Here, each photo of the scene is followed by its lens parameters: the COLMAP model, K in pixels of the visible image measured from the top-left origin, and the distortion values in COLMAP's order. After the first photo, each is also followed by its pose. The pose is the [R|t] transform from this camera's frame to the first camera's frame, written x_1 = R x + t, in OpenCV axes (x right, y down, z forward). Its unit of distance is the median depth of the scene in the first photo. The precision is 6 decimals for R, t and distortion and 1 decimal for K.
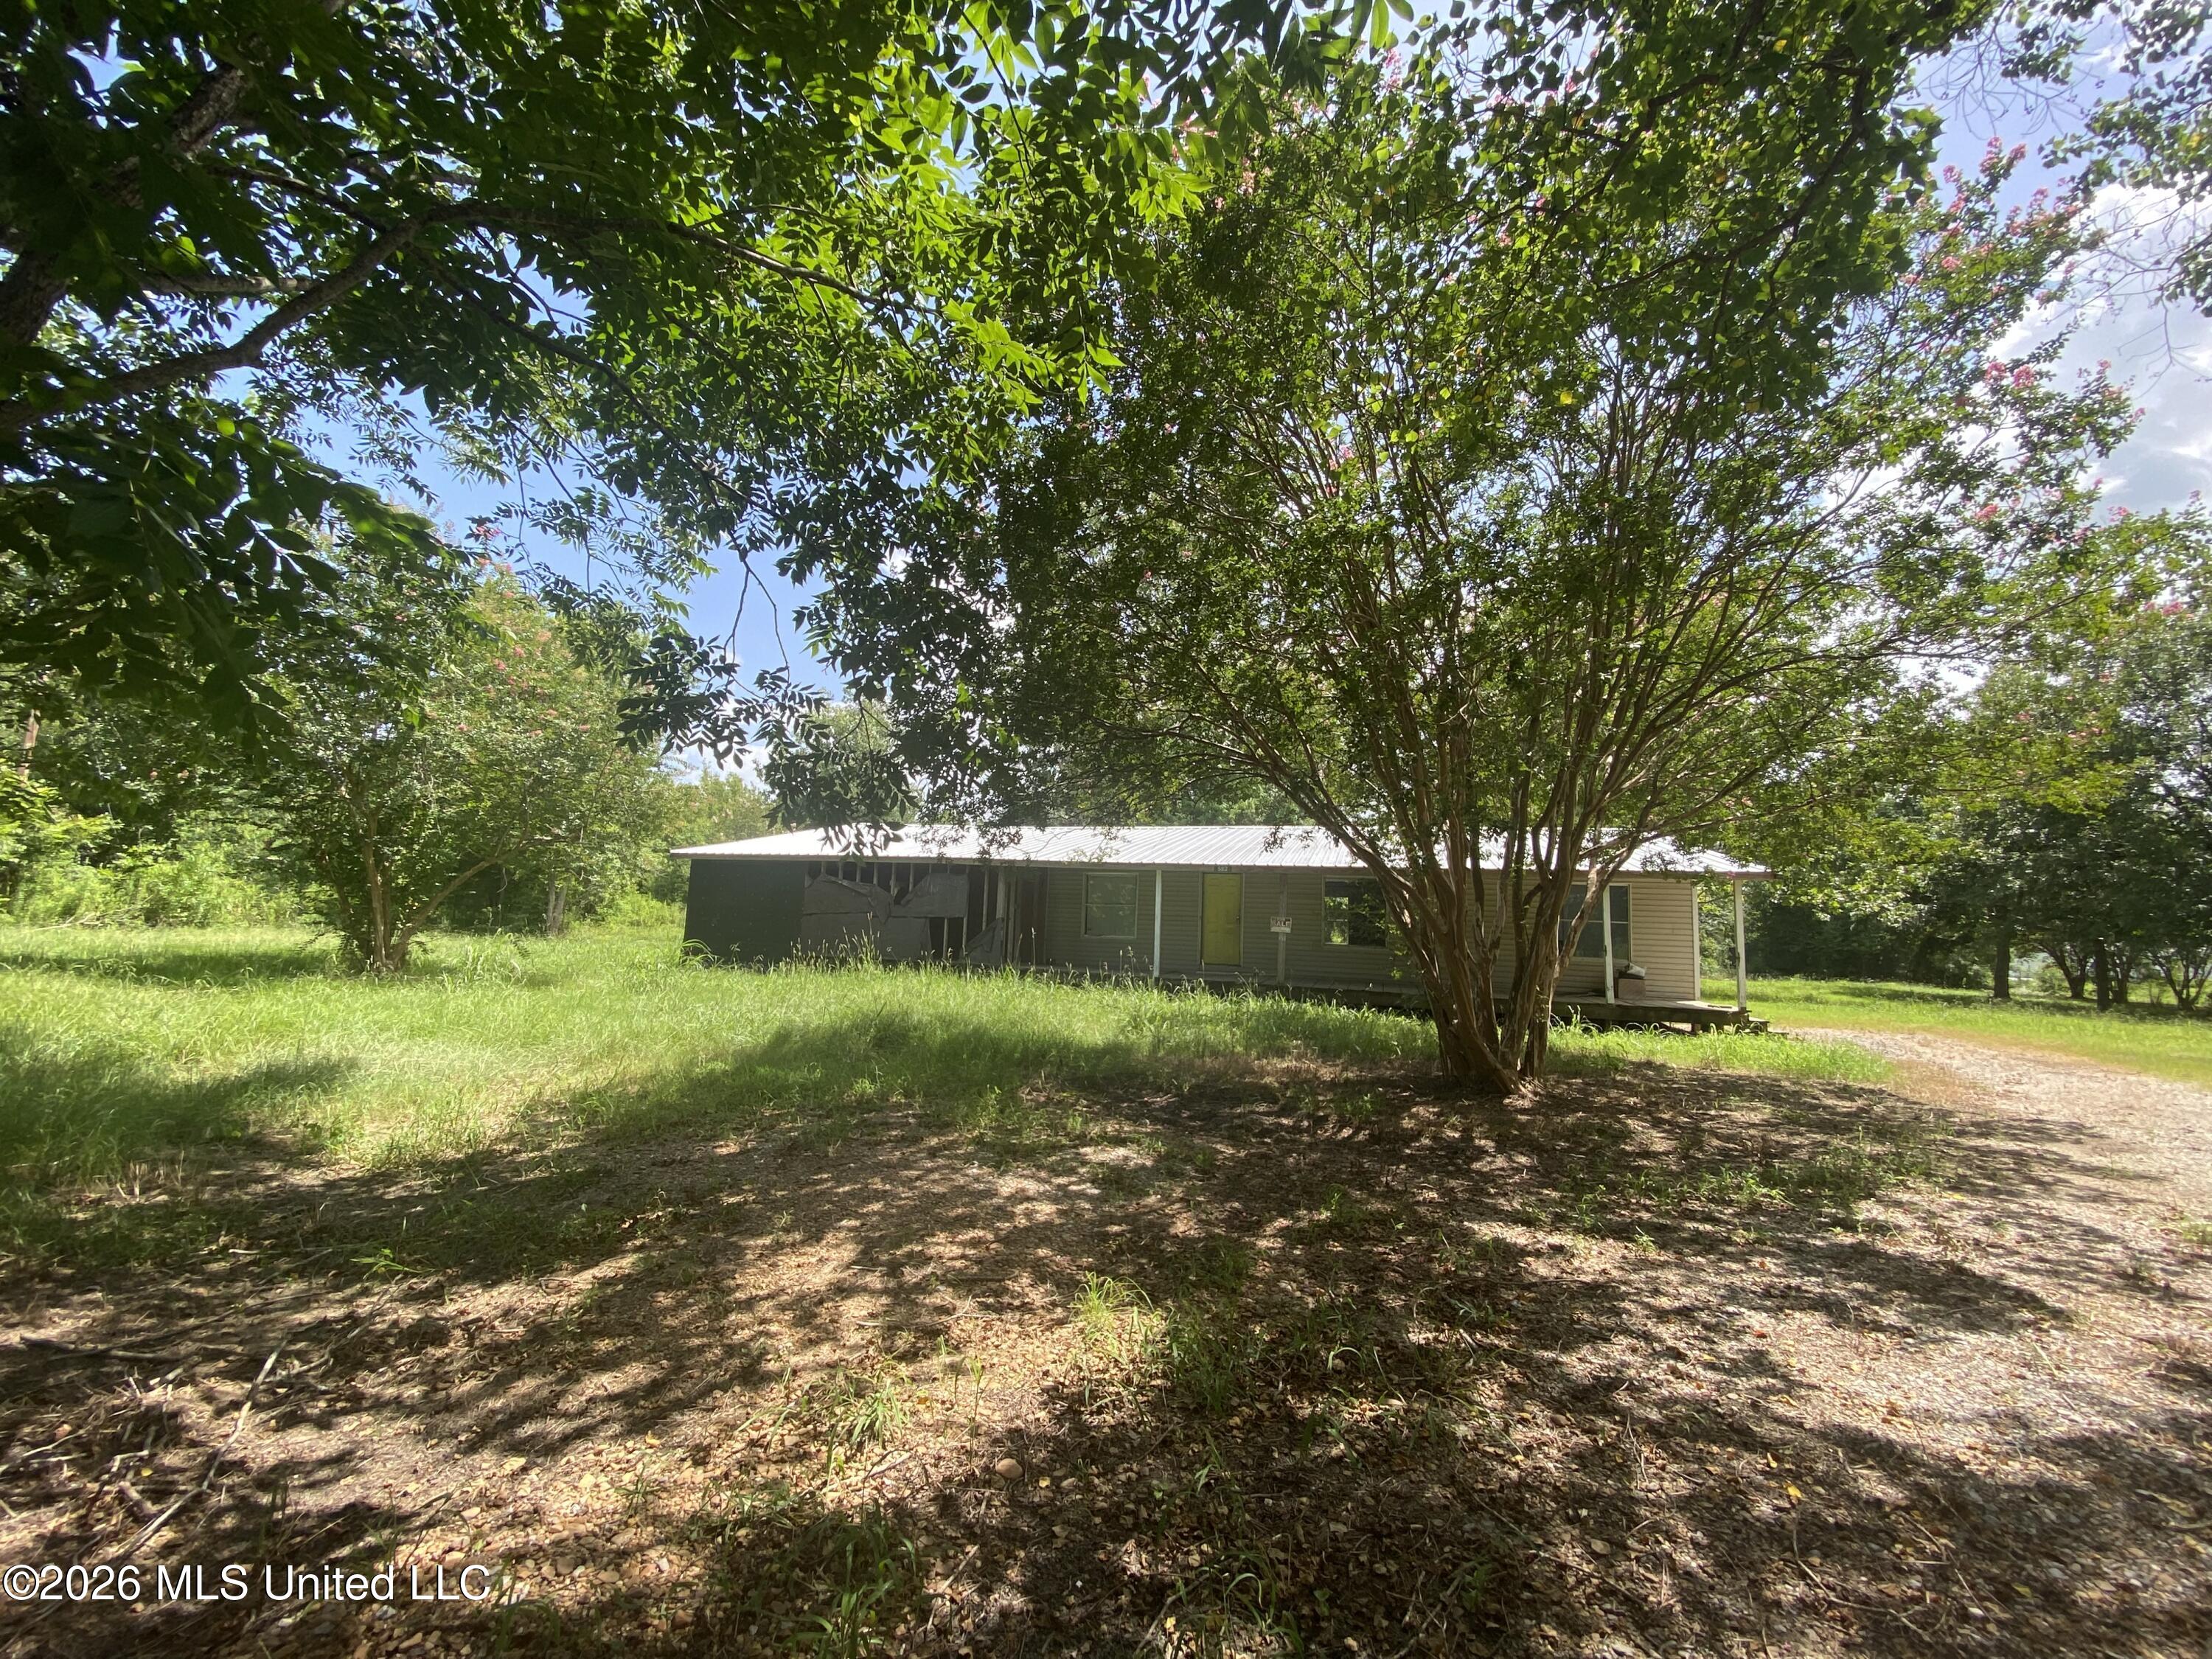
lens RADIAL K [[890.2, 0, 1106.0], [0, 890.2, 829.5], [0, 0, 1]] dist [0.013348, -0.017754]
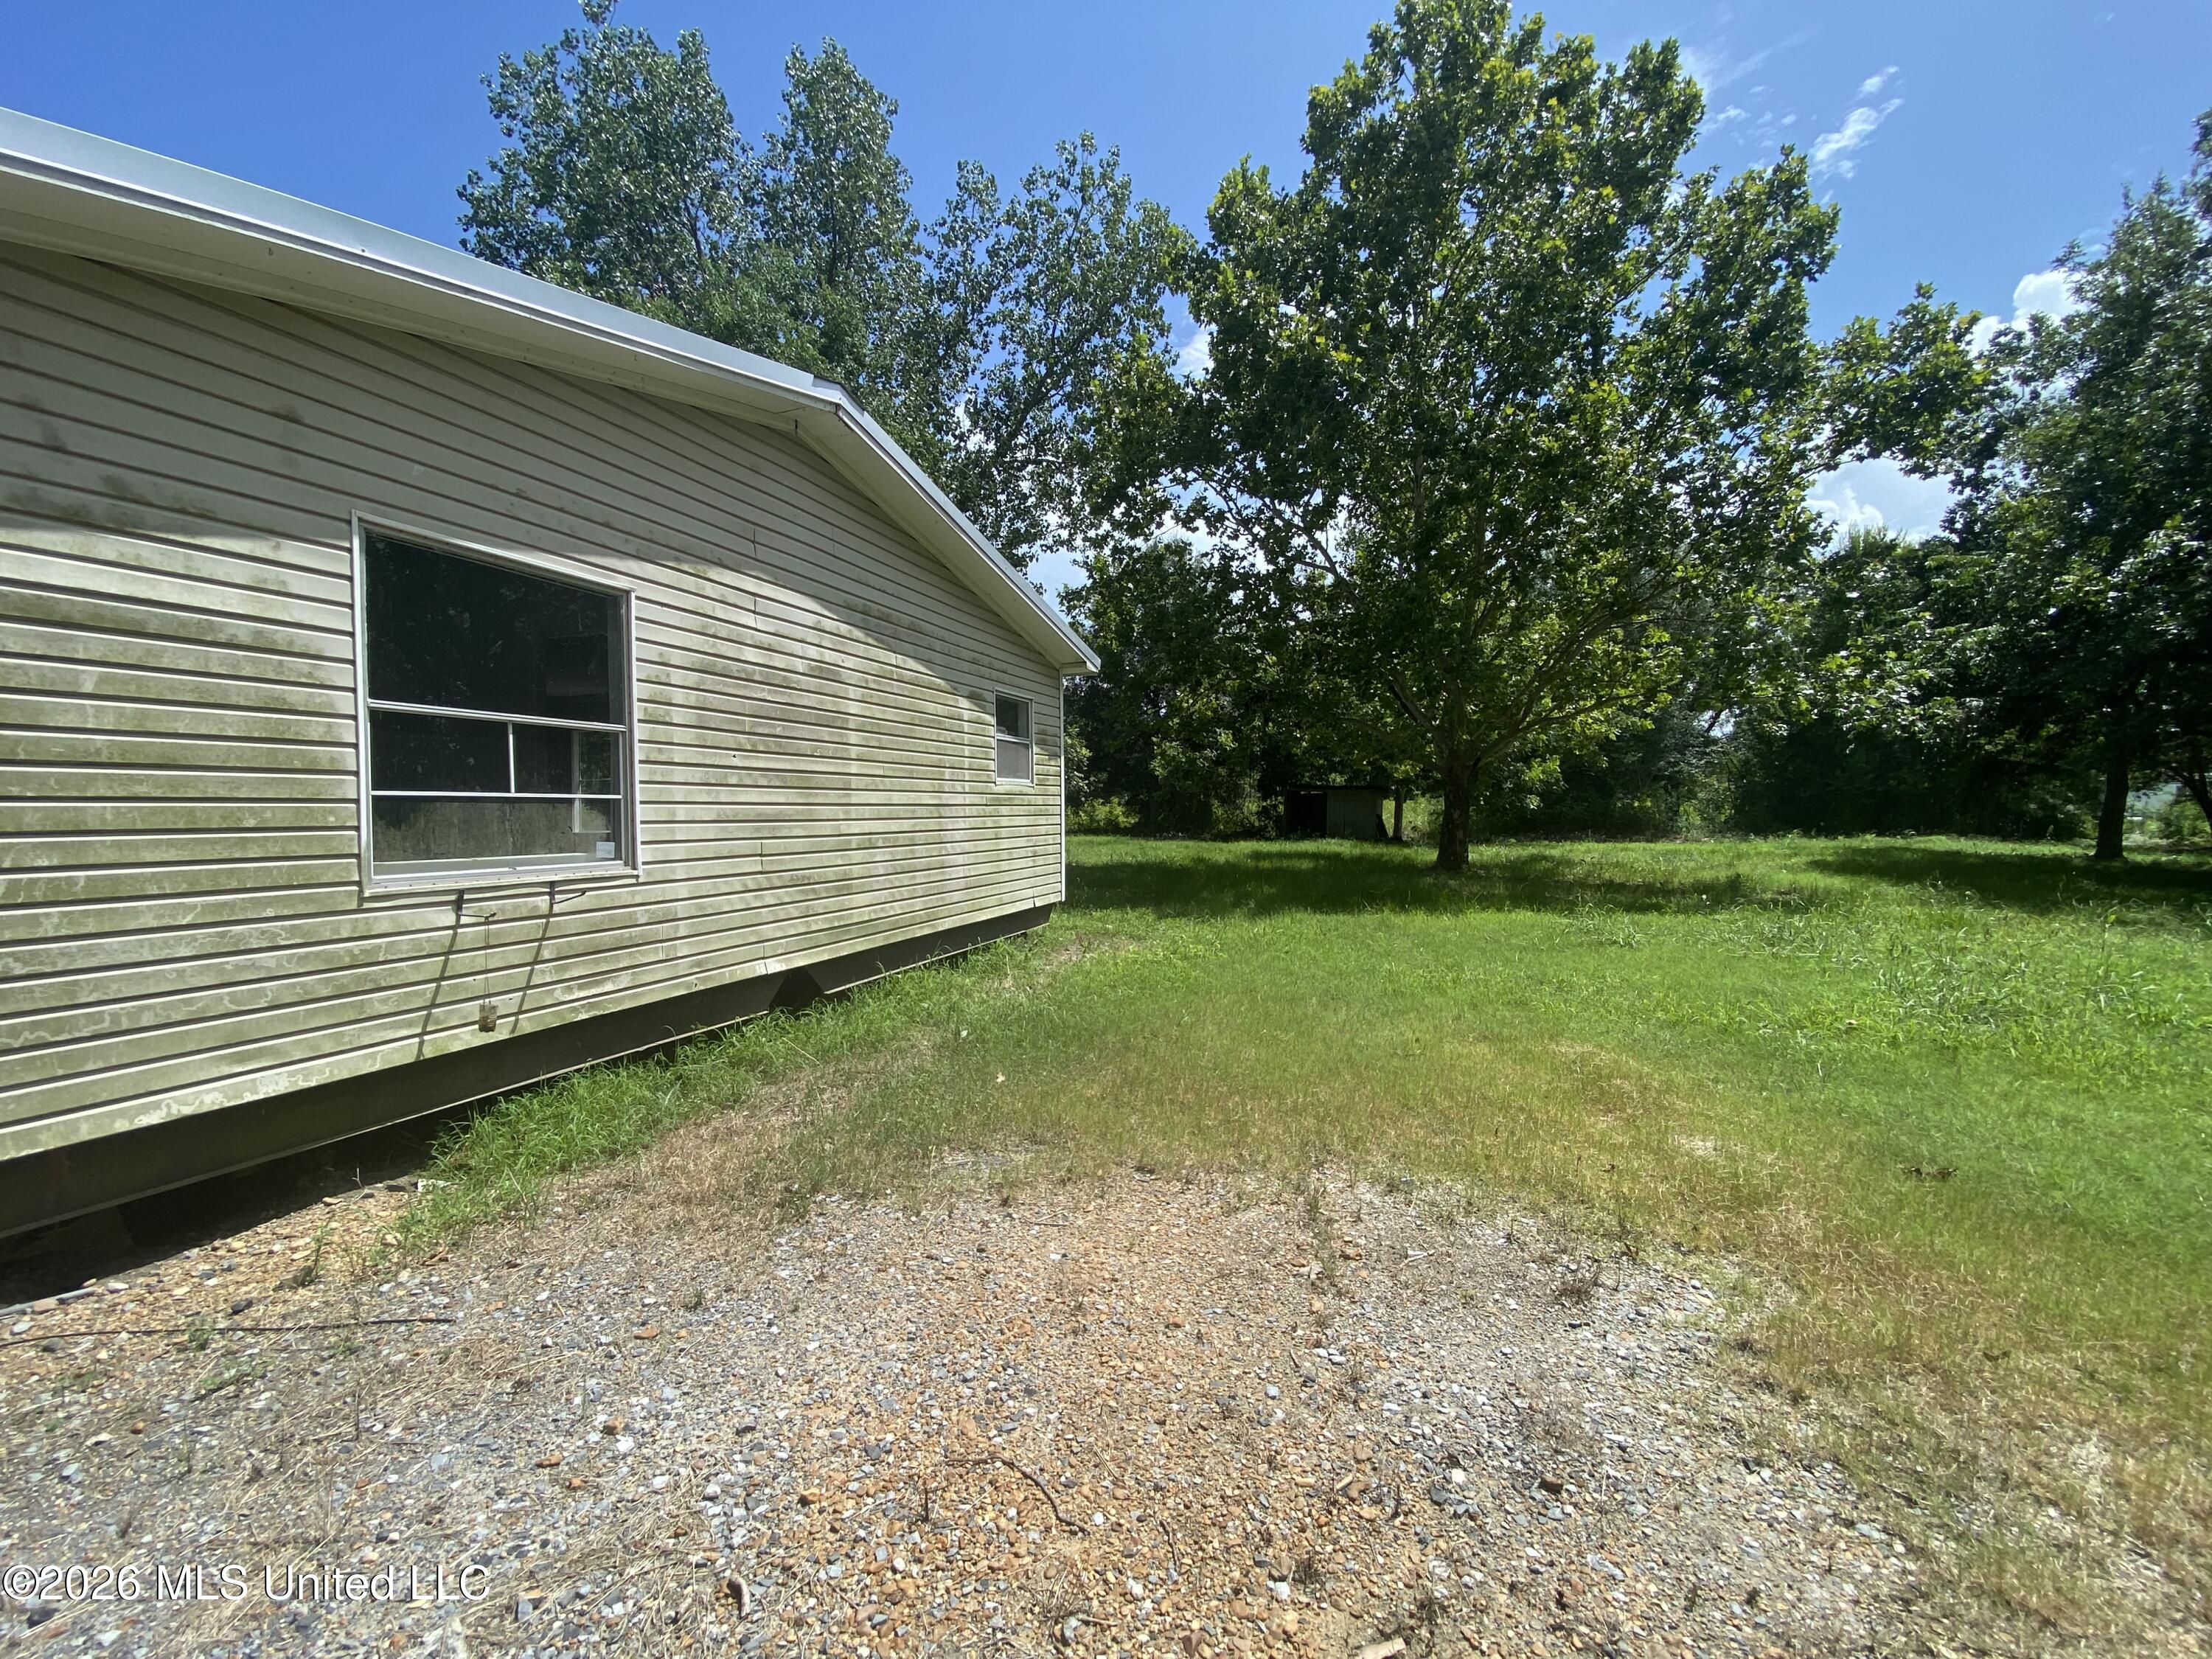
lens RADIAL K [[890.2, 0, 1106.0], [0, 890.2, 829.5], [0, 0, 1]] dist [0.013348, -0.017754]
pose [[0.996908, -0.051419, -0.059425, 0.360214], [0.058501, 0.990514, 0.124337, 0.056029], [0.052468, -0.127429, 0.990459, 0.368012]]
